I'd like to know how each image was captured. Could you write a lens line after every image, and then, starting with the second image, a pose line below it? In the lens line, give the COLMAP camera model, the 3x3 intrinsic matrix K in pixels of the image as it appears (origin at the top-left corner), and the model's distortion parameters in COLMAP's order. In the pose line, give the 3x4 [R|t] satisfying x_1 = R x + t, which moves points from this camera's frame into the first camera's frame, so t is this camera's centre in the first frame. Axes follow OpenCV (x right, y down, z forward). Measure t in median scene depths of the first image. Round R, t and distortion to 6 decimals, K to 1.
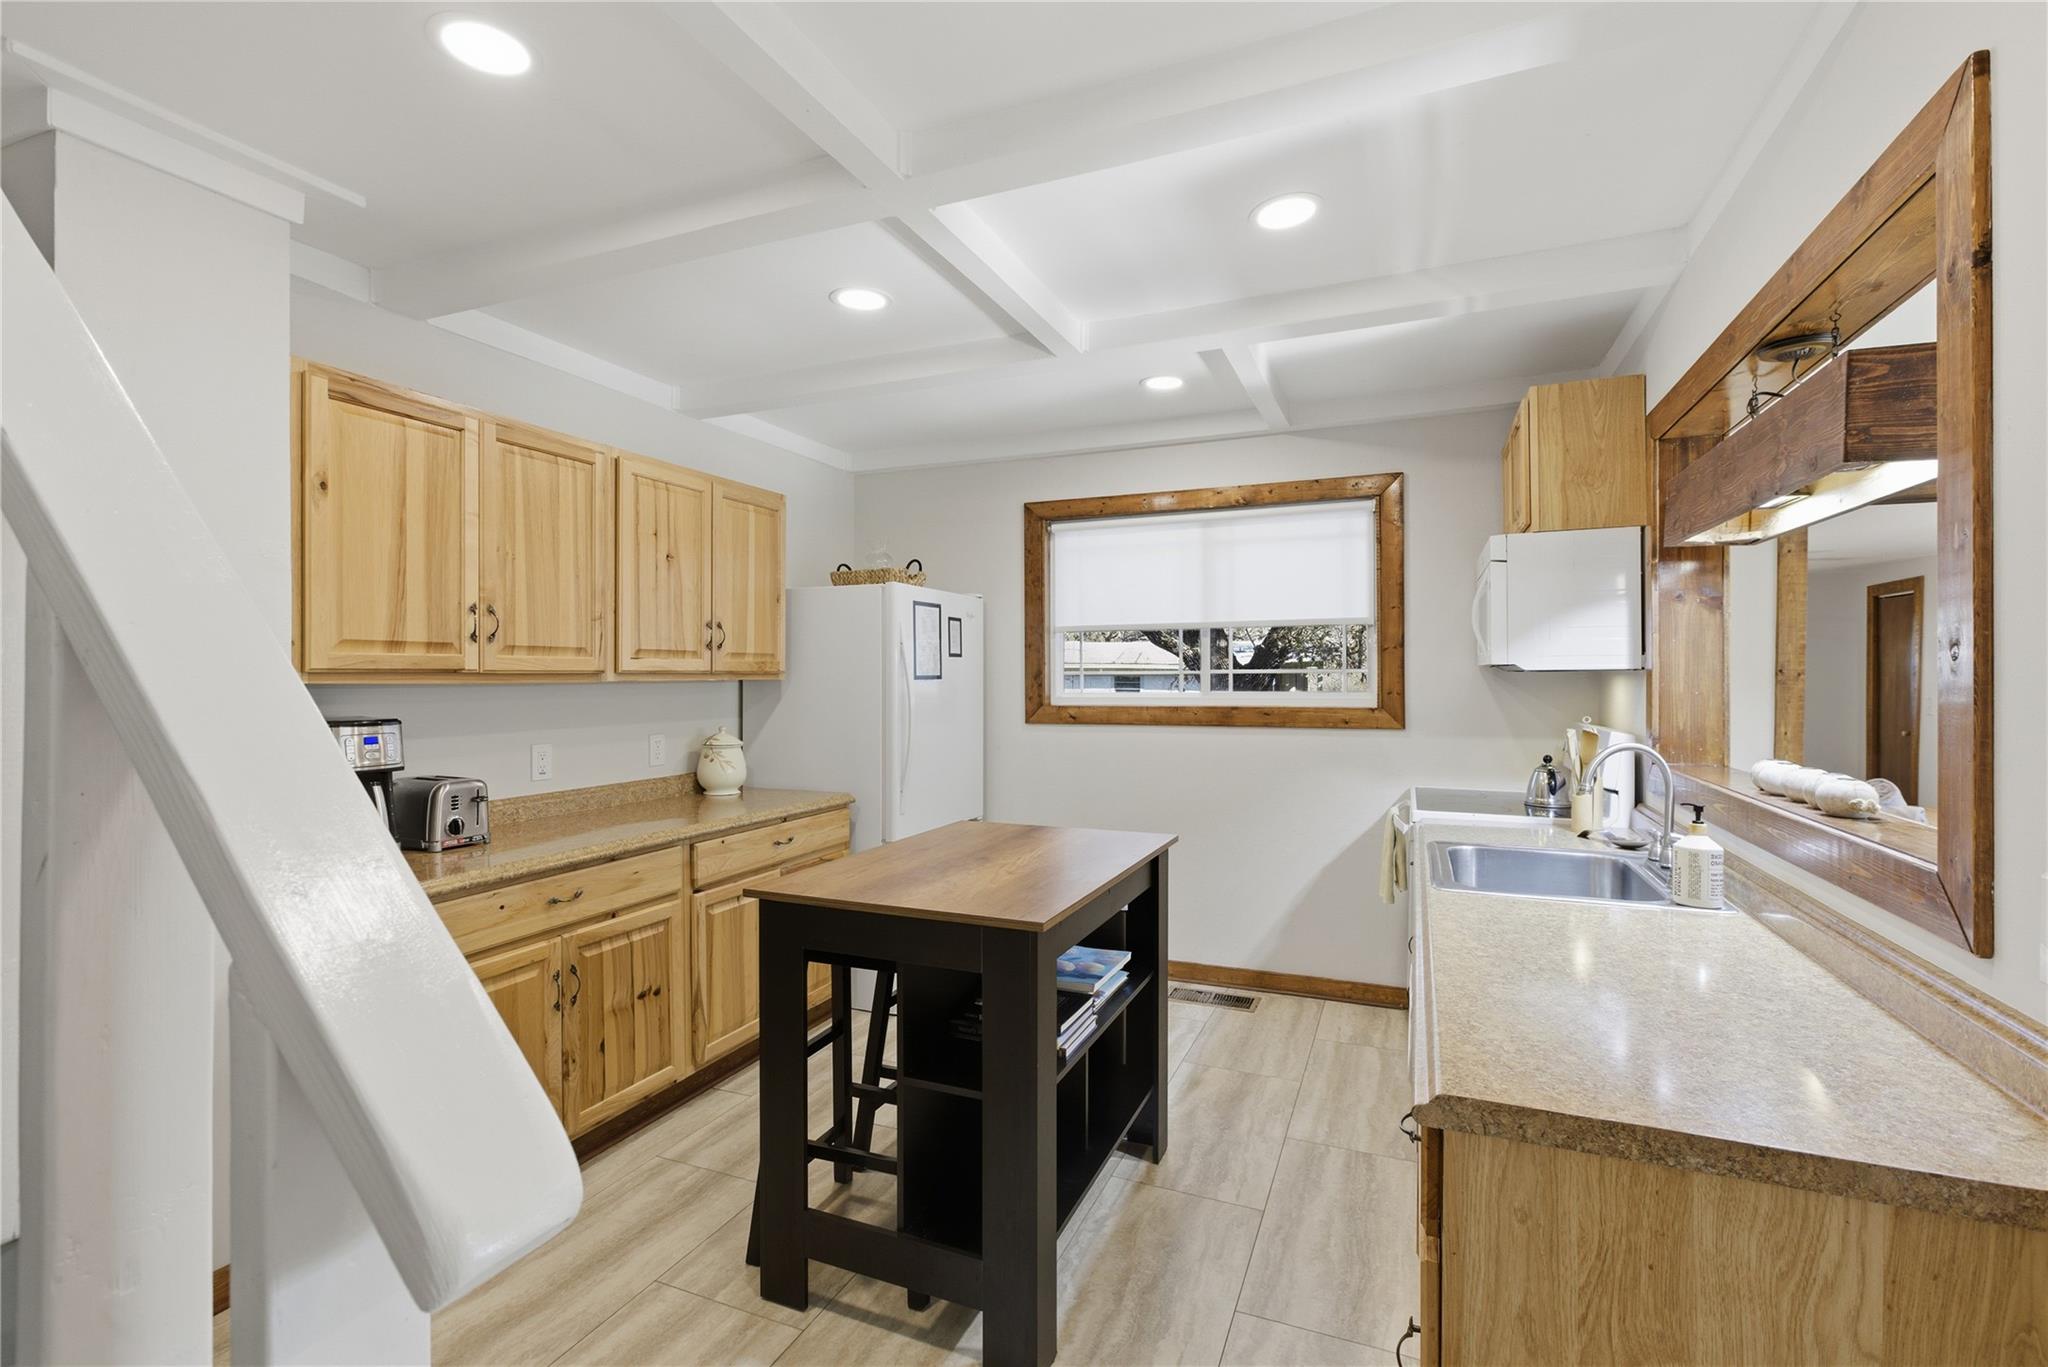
lens RADIAL K [[902.9, 0, 1024.0], [0, 902.9, 683.5], [0, 0, 1]] dist [-0.021224, 0.000080]
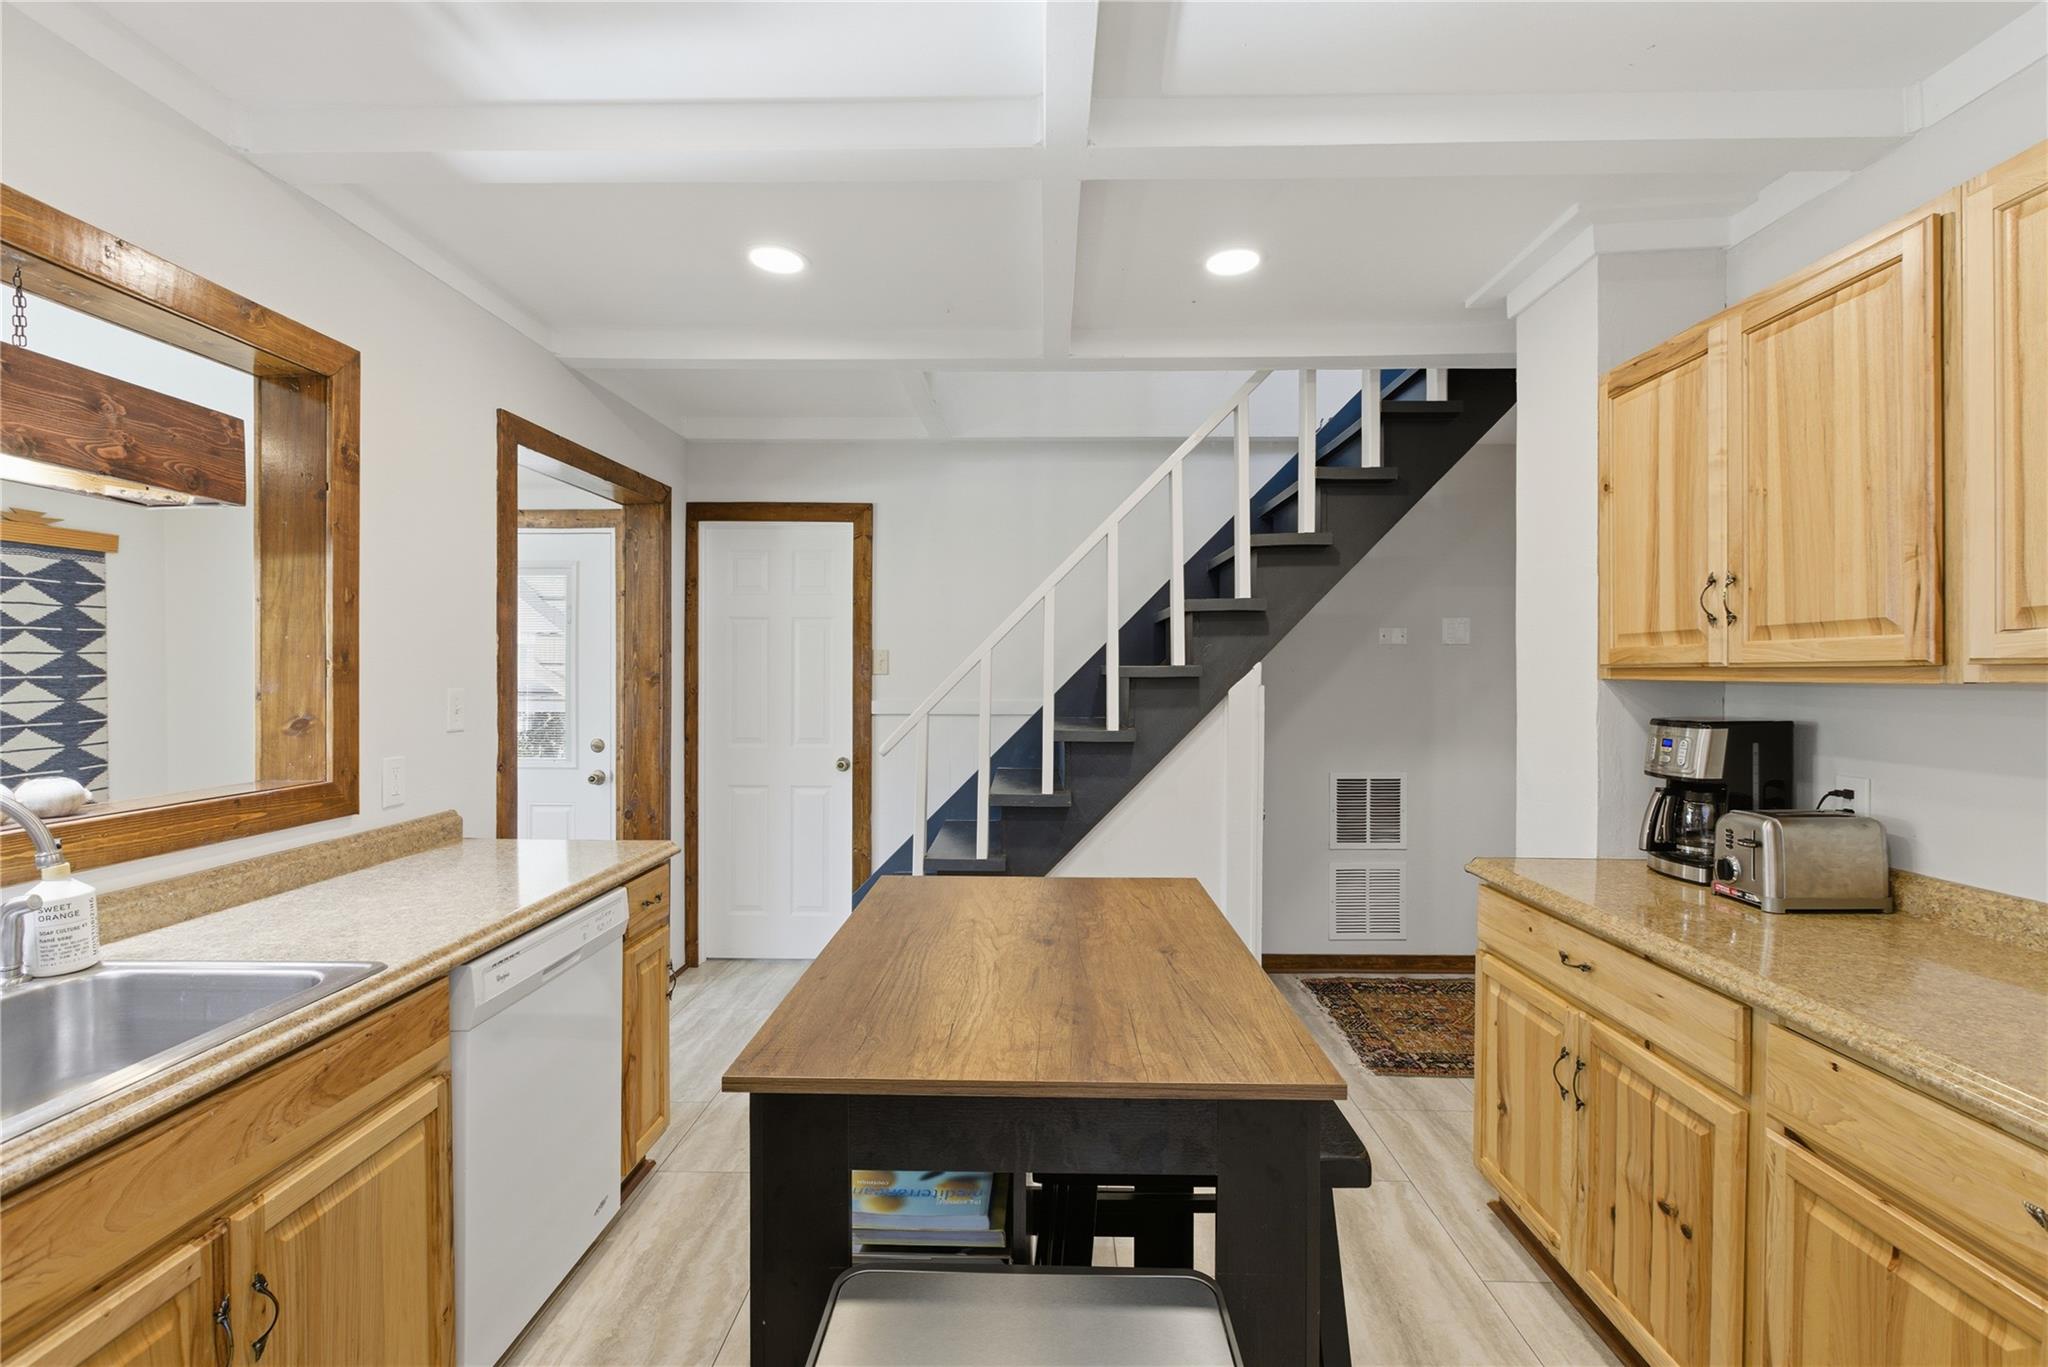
lens RADIAL K [[902.9, 0, 1024.0], [0, 902.9, 683.5], [0, 0, 1]] dist [-0.021224, 0.000080]
pose [[-0.926258, 0.005109, -0.376855, 0.190621], [-0.003354, 0.999757, 0.021799, -0.011709], [0.376875, 0.021456, -0.926016, 1.392440]]
